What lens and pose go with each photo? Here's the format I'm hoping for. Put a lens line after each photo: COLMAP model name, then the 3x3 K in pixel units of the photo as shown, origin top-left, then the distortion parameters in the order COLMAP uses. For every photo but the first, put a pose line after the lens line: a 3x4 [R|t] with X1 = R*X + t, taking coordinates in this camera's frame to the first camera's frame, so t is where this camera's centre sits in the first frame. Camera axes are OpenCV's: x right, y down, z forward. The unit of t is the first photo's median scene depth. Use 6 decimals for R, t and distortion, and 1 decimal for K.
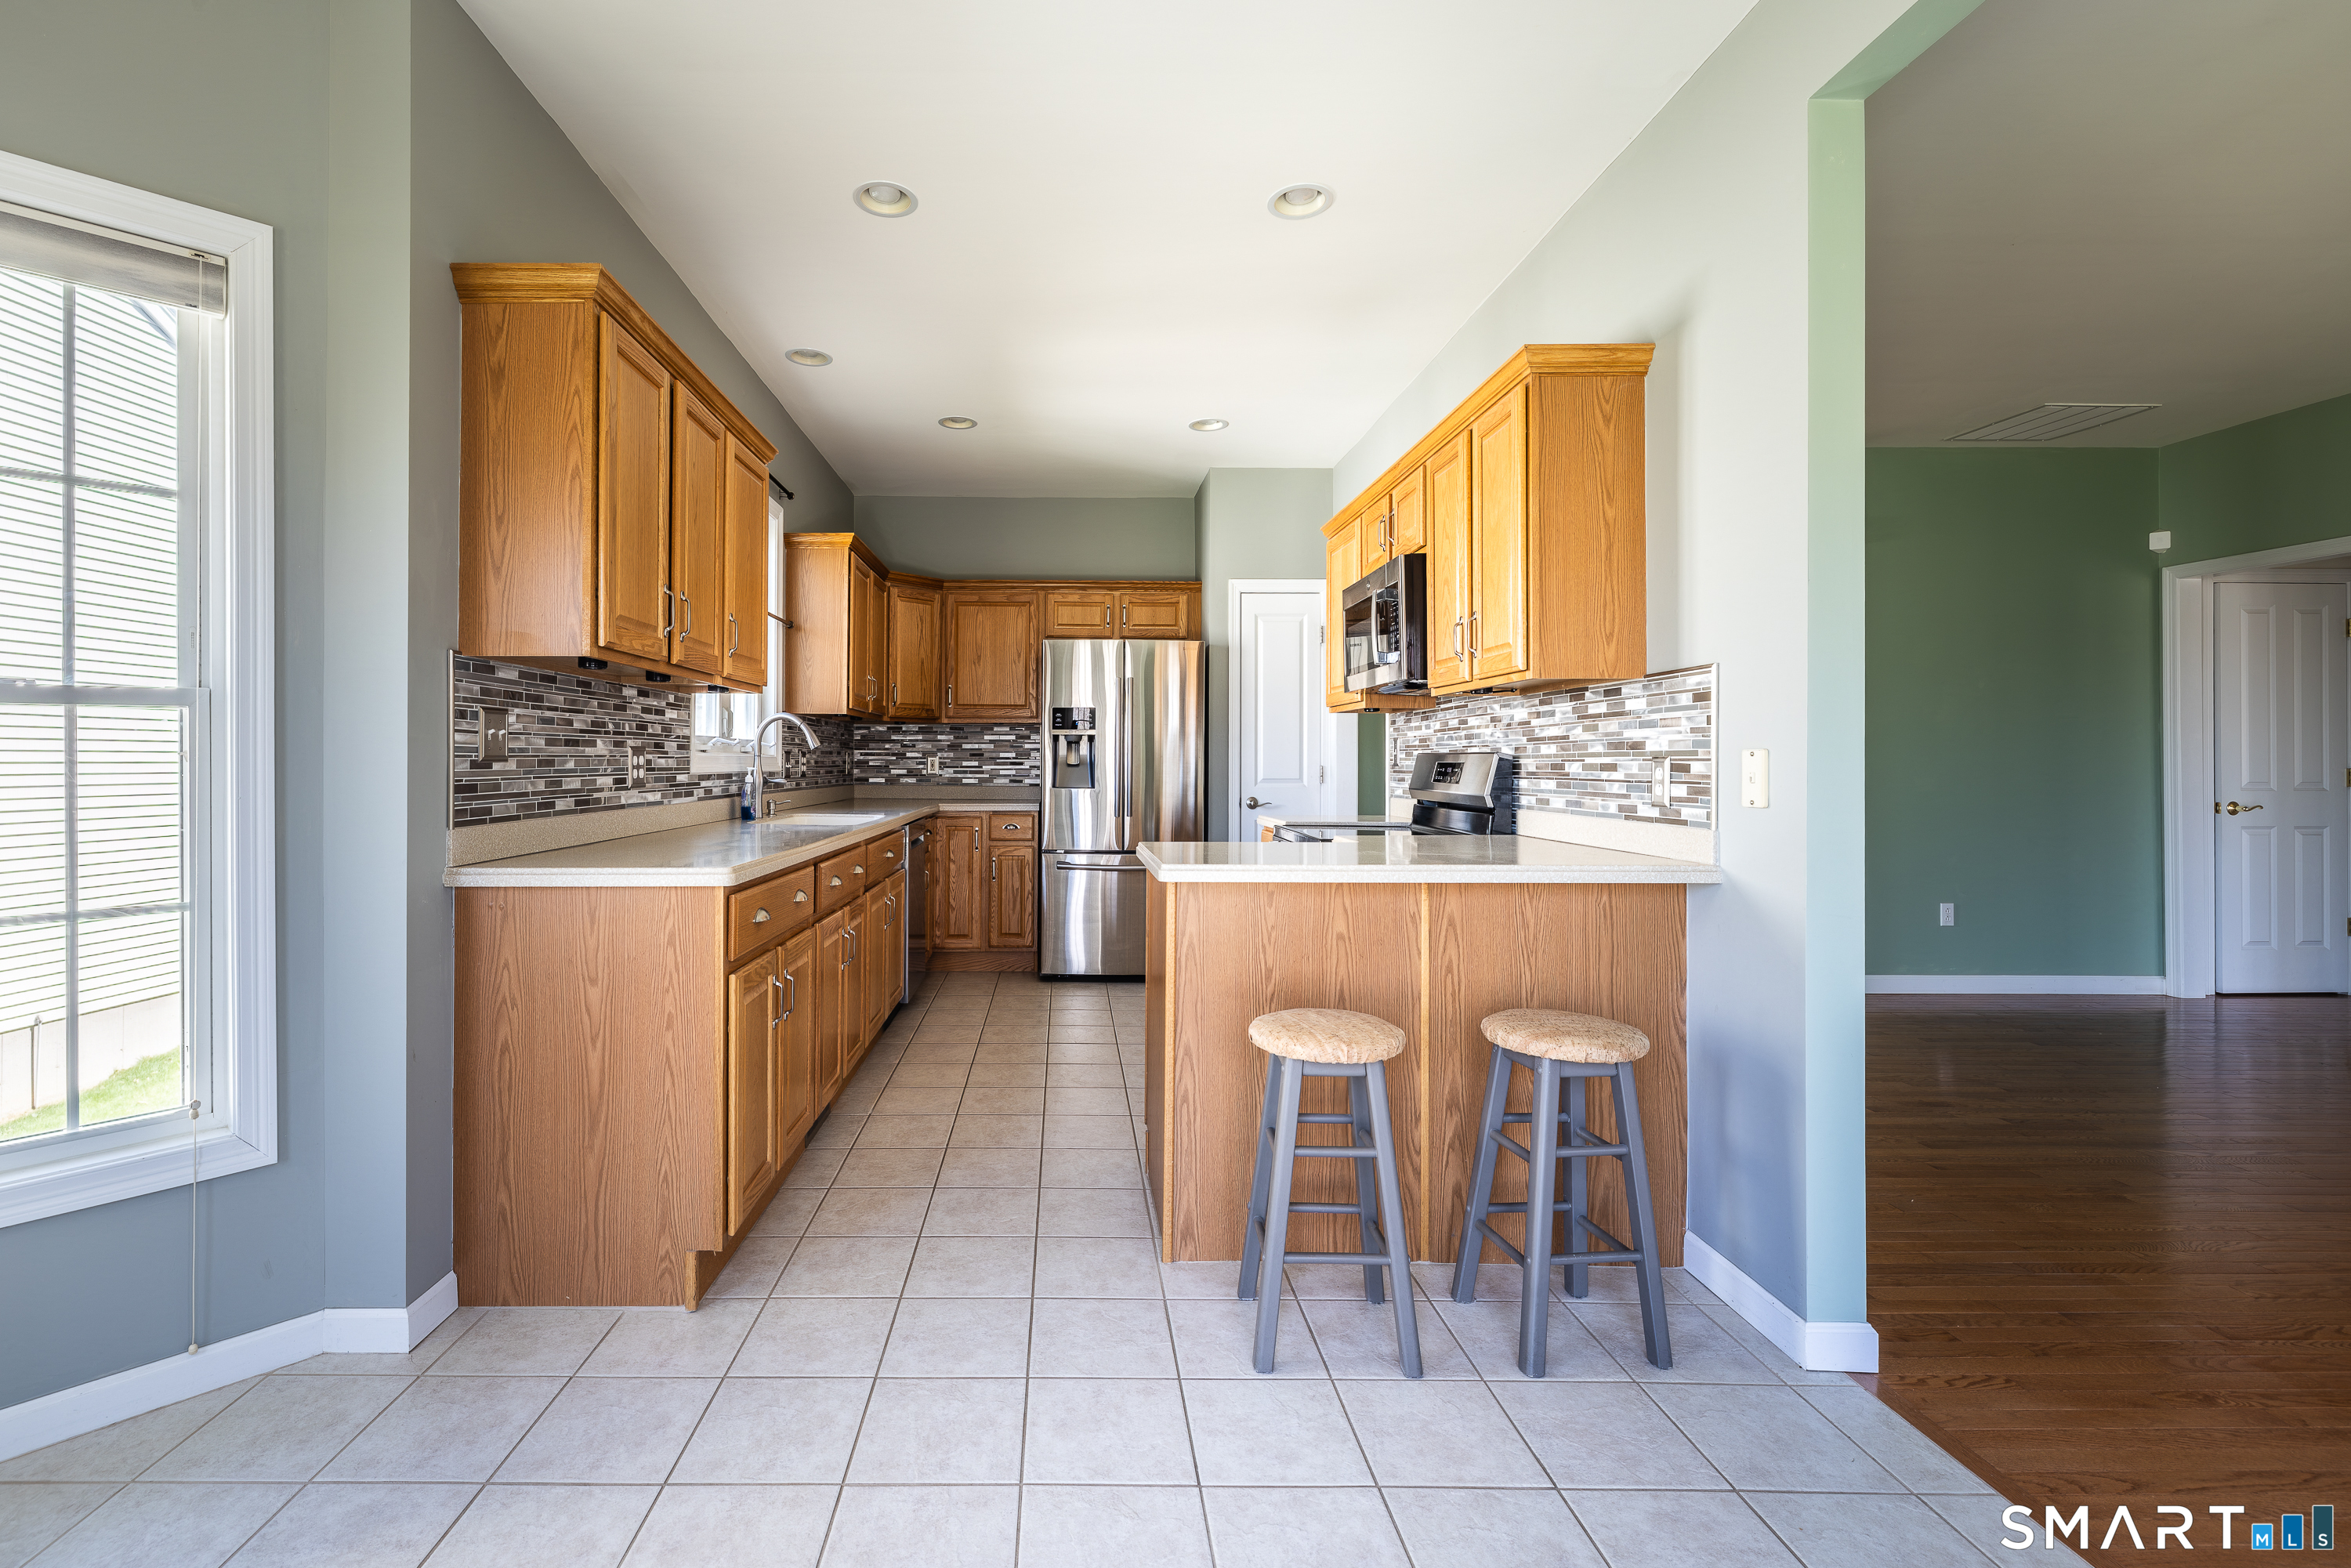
lens RADIAL K [[1009.2, 0, 1091.6], [0, 1009.2, 751.9], [0, 0, 1]] dist [0.000098, 0.000142]
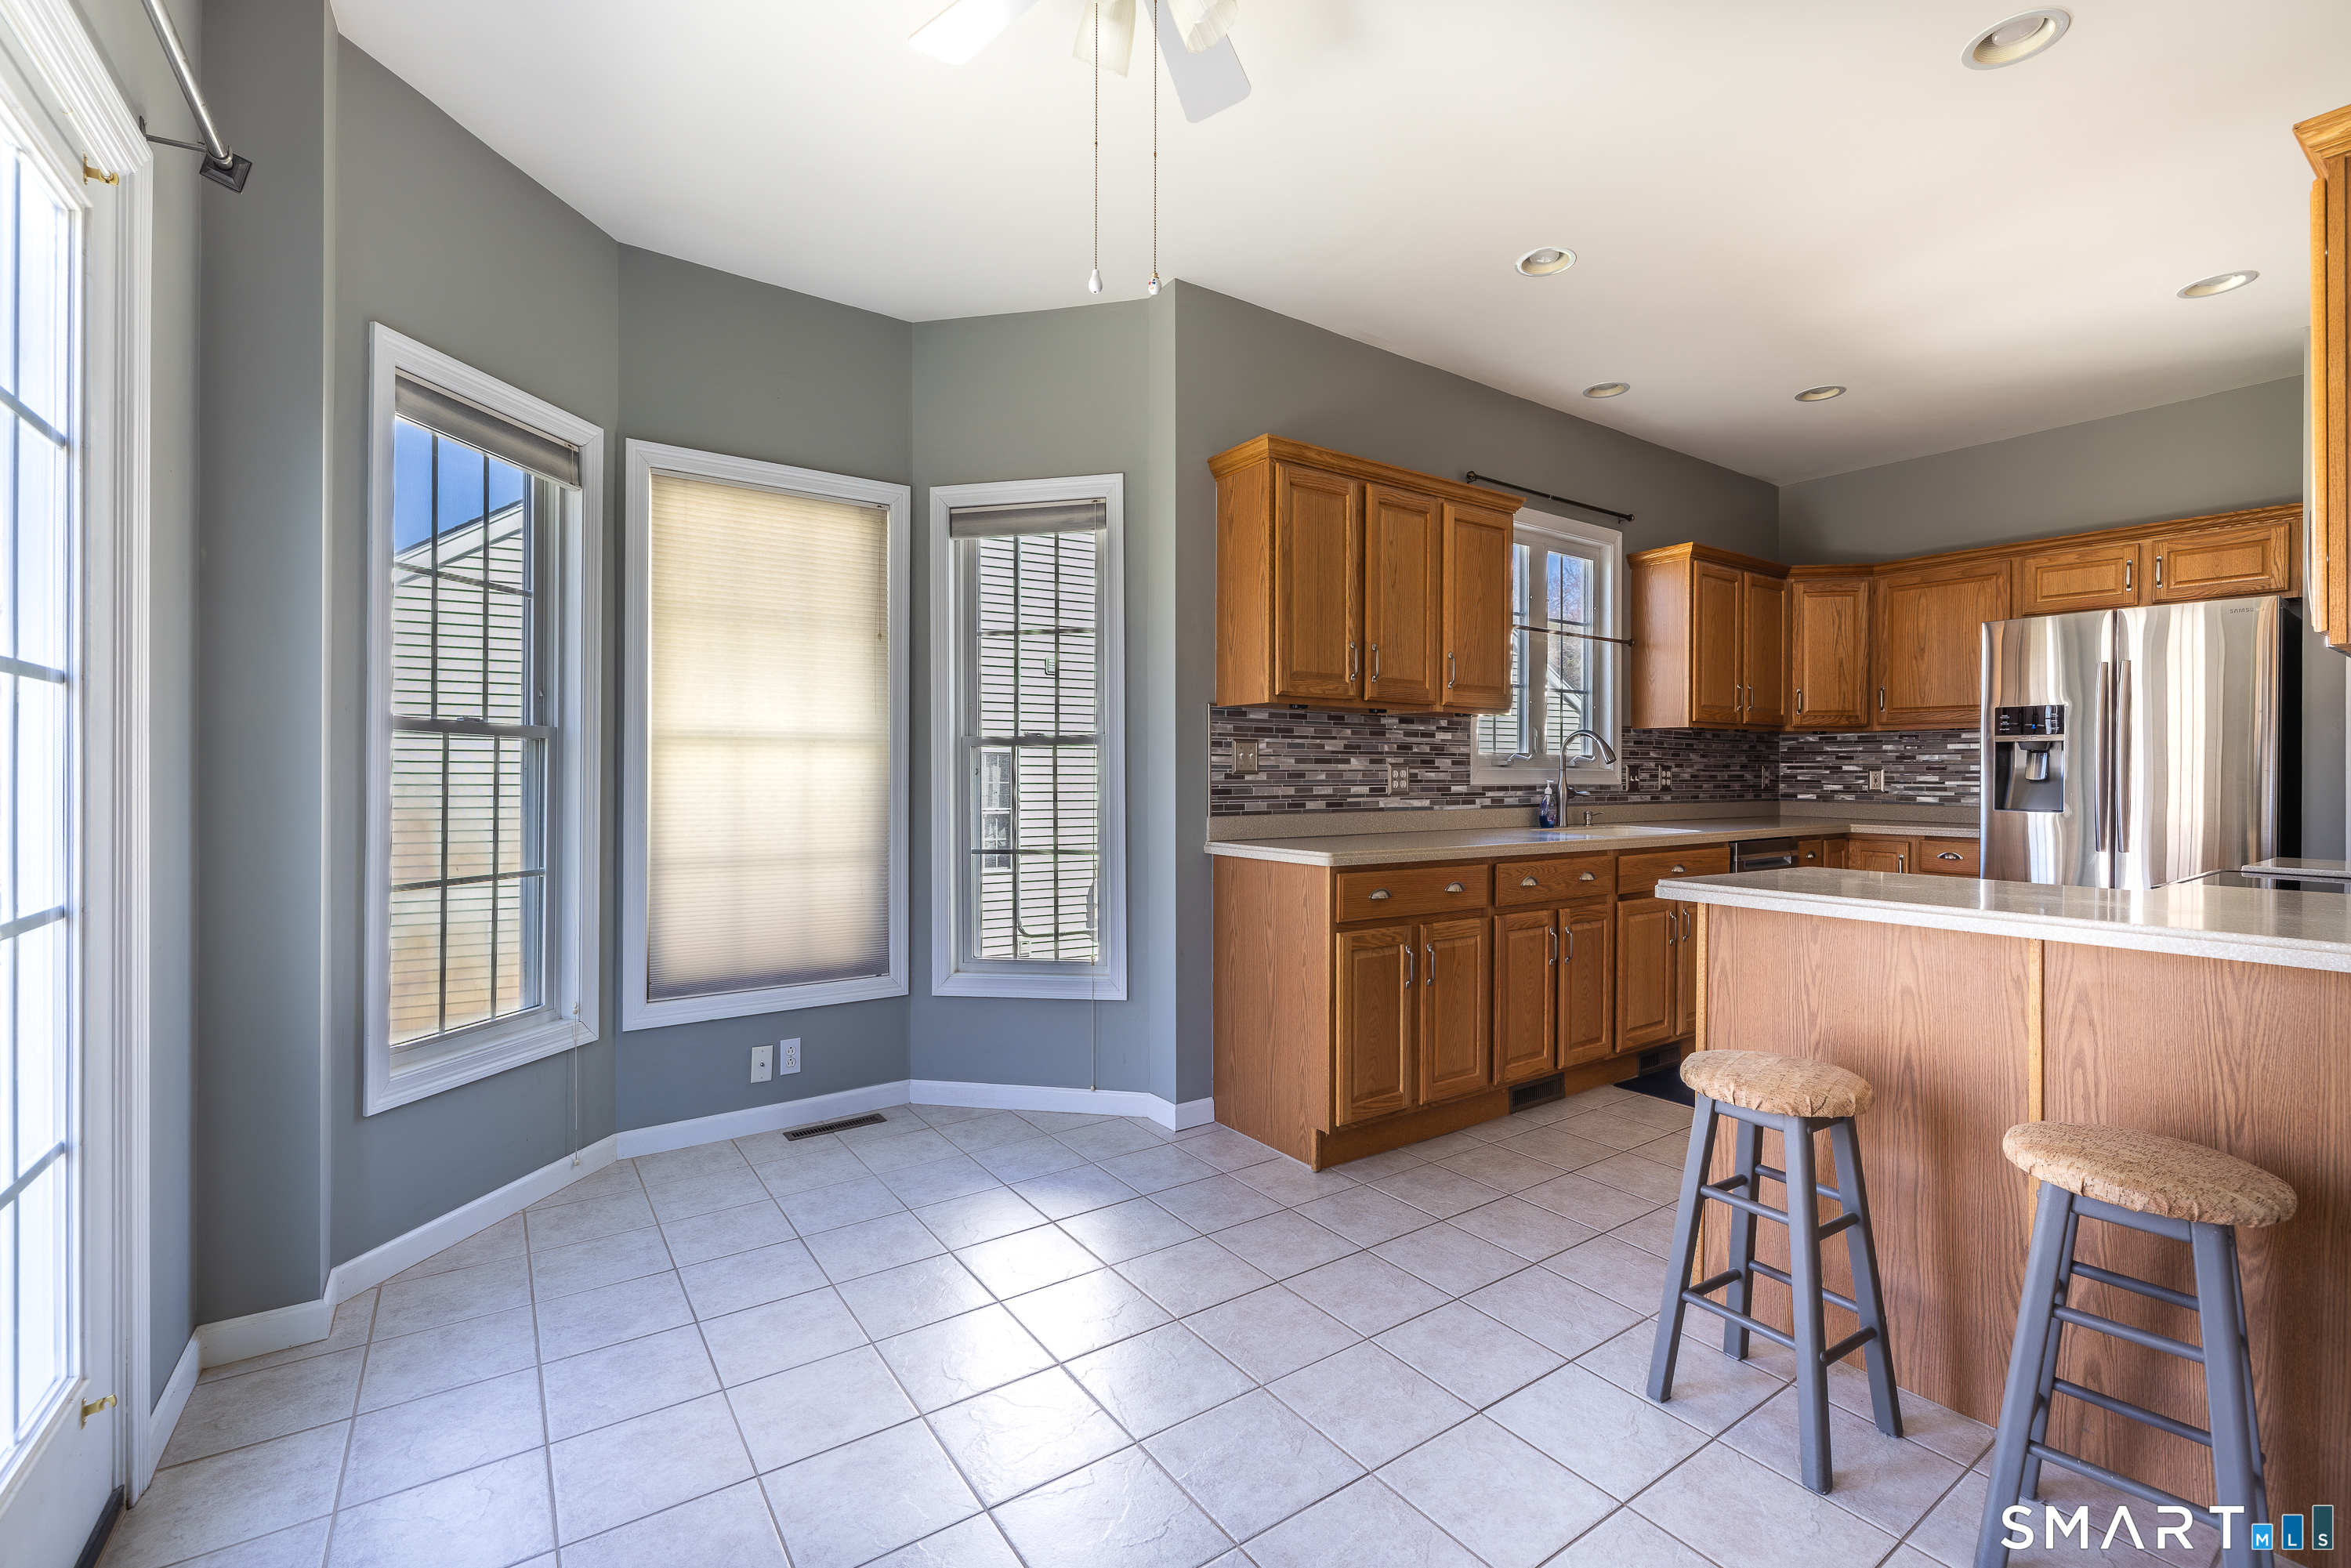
lens RADIAL K [[1025.7, 0, 1177.9], [0, 1025.7, 770.3], [0, 0, 1]] dist [0.002441, 0.000325]
pose [[0.562698, -0.002576, -0.826659, 0.526431], [0.005860, 0.999982, 0.000872, 0.001203], [0.826642, -0.005335, 0.562703, 0.044153]]
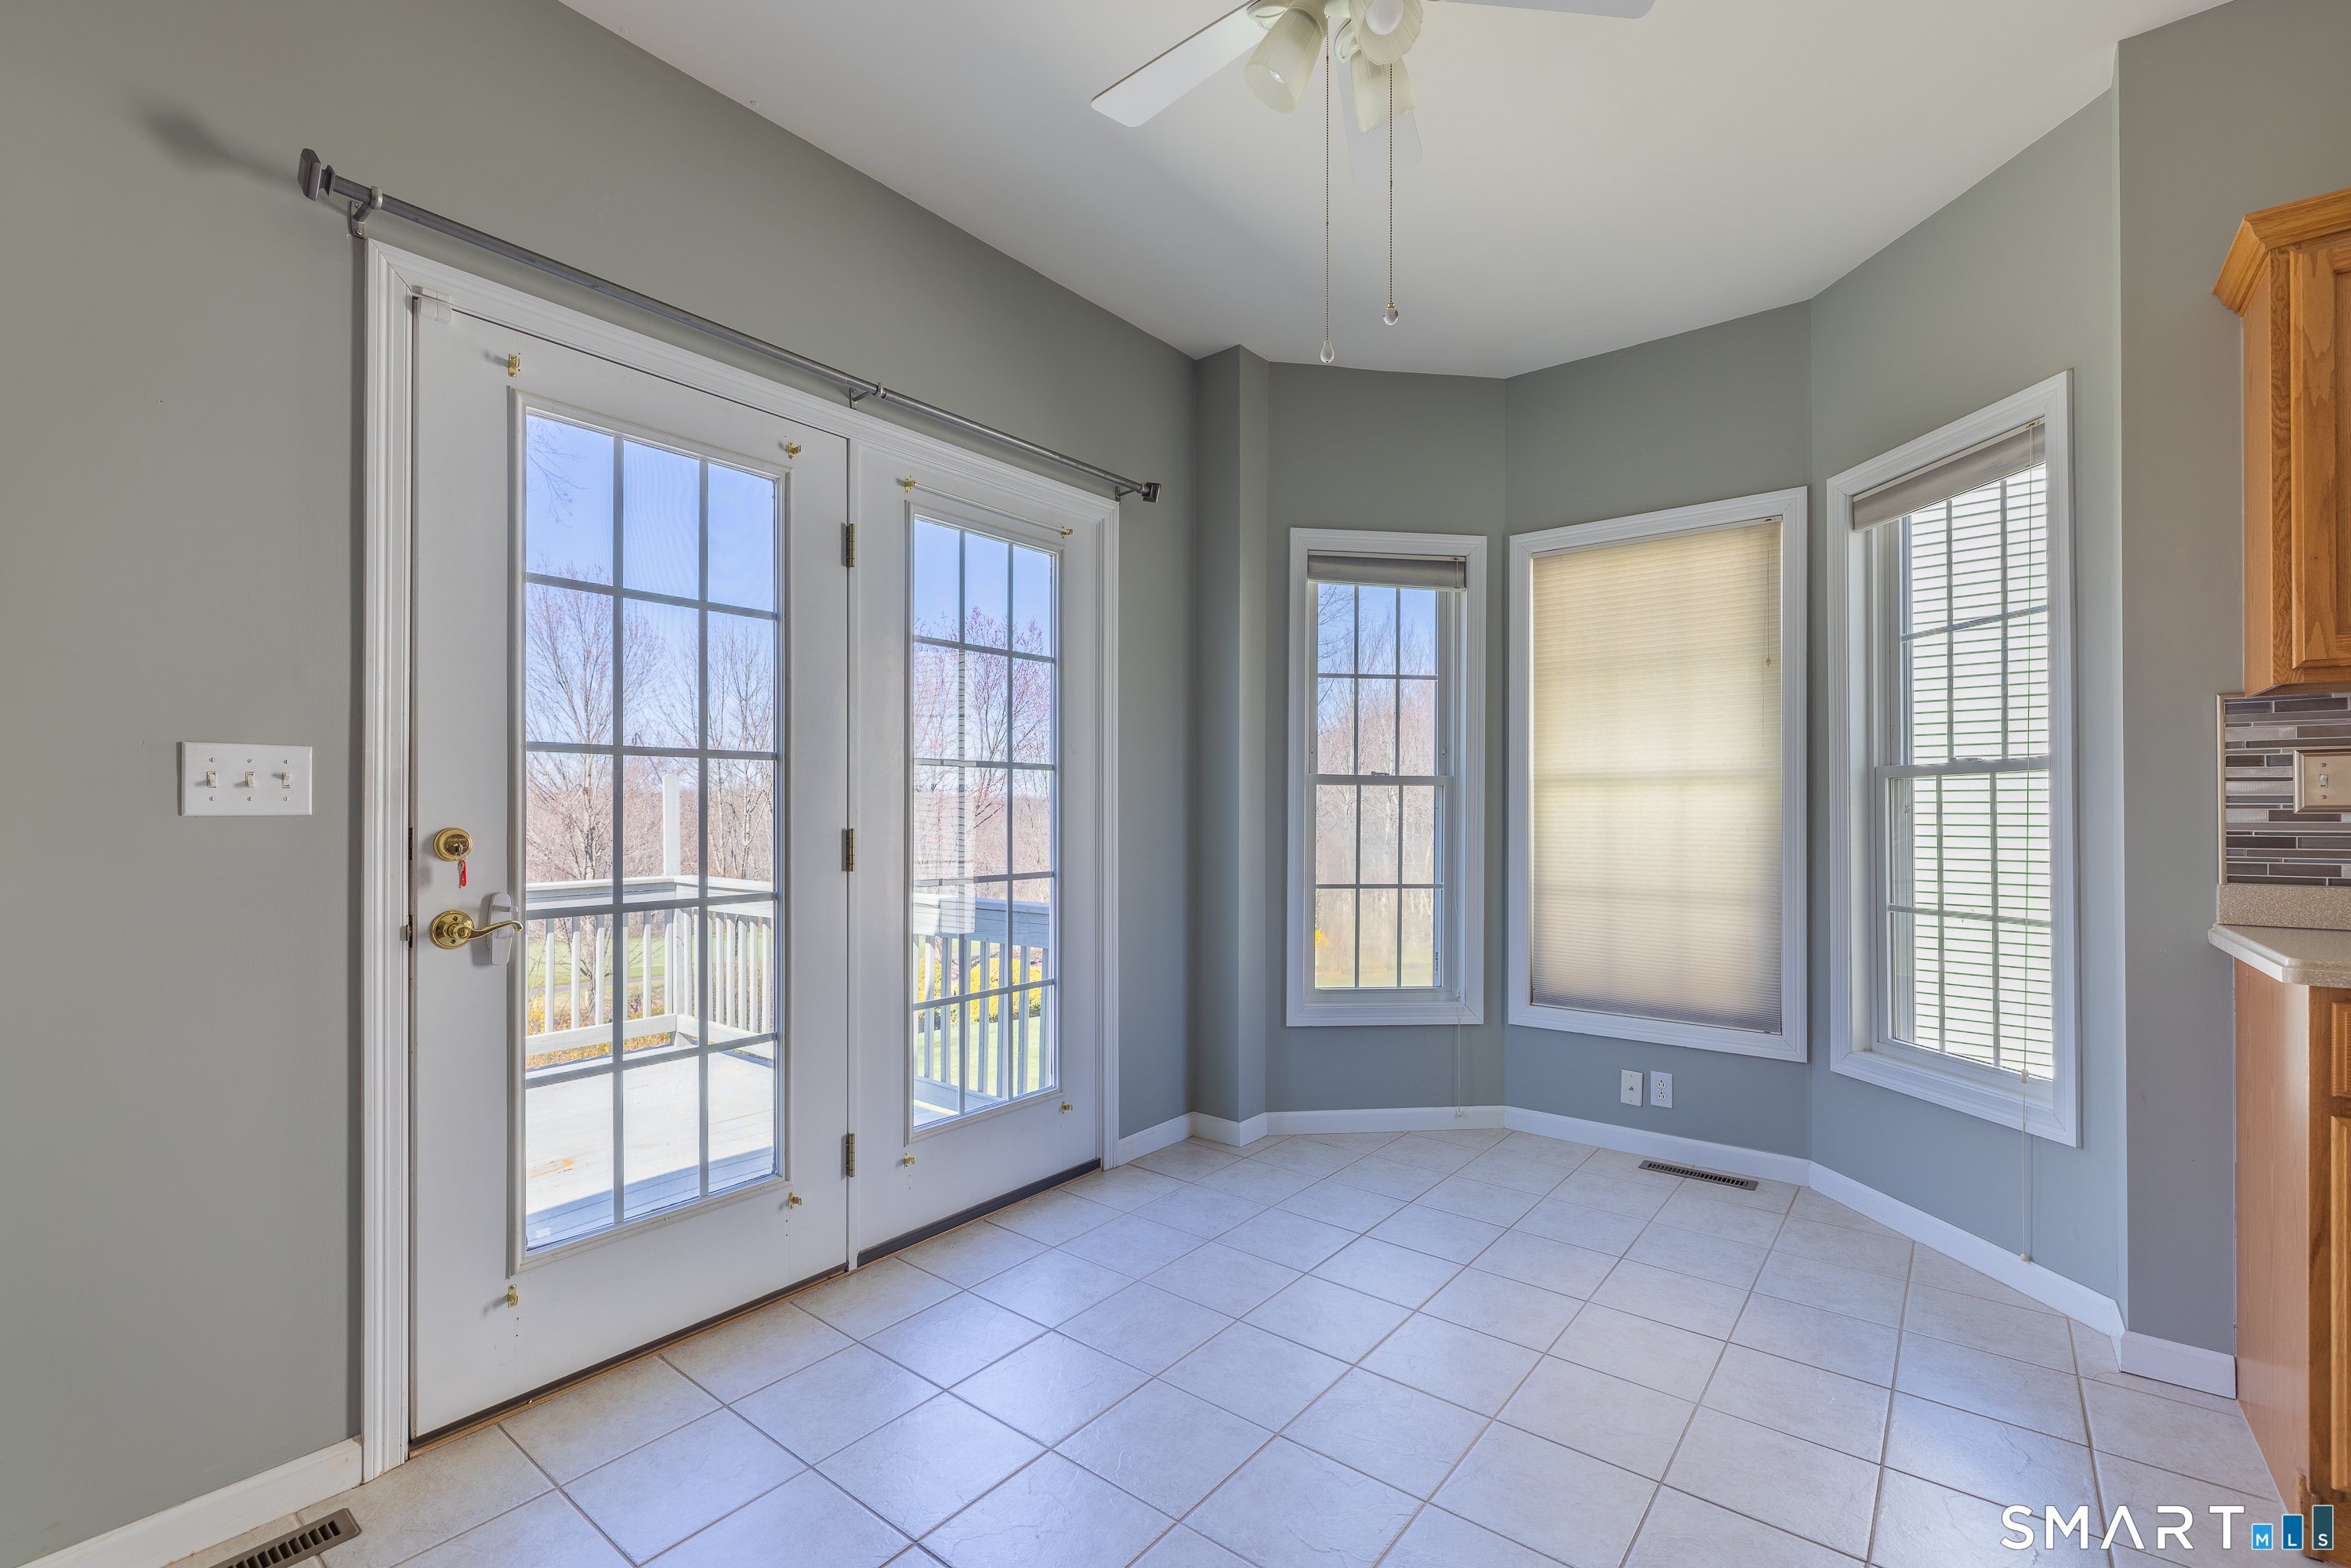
lens RADIAL K [[979.4, 0, 1213.9], [0, 979.4, 805.7], [0, 0, 1]] dist [0.000602, 0.000216]
pose [[-0.613336, -0.006242, -0.789798, 0.528378], [0.005309, 0.999914, -0.012025, 0.007361], [0.789804, -0.011568, -0.613250, 0.646860]]
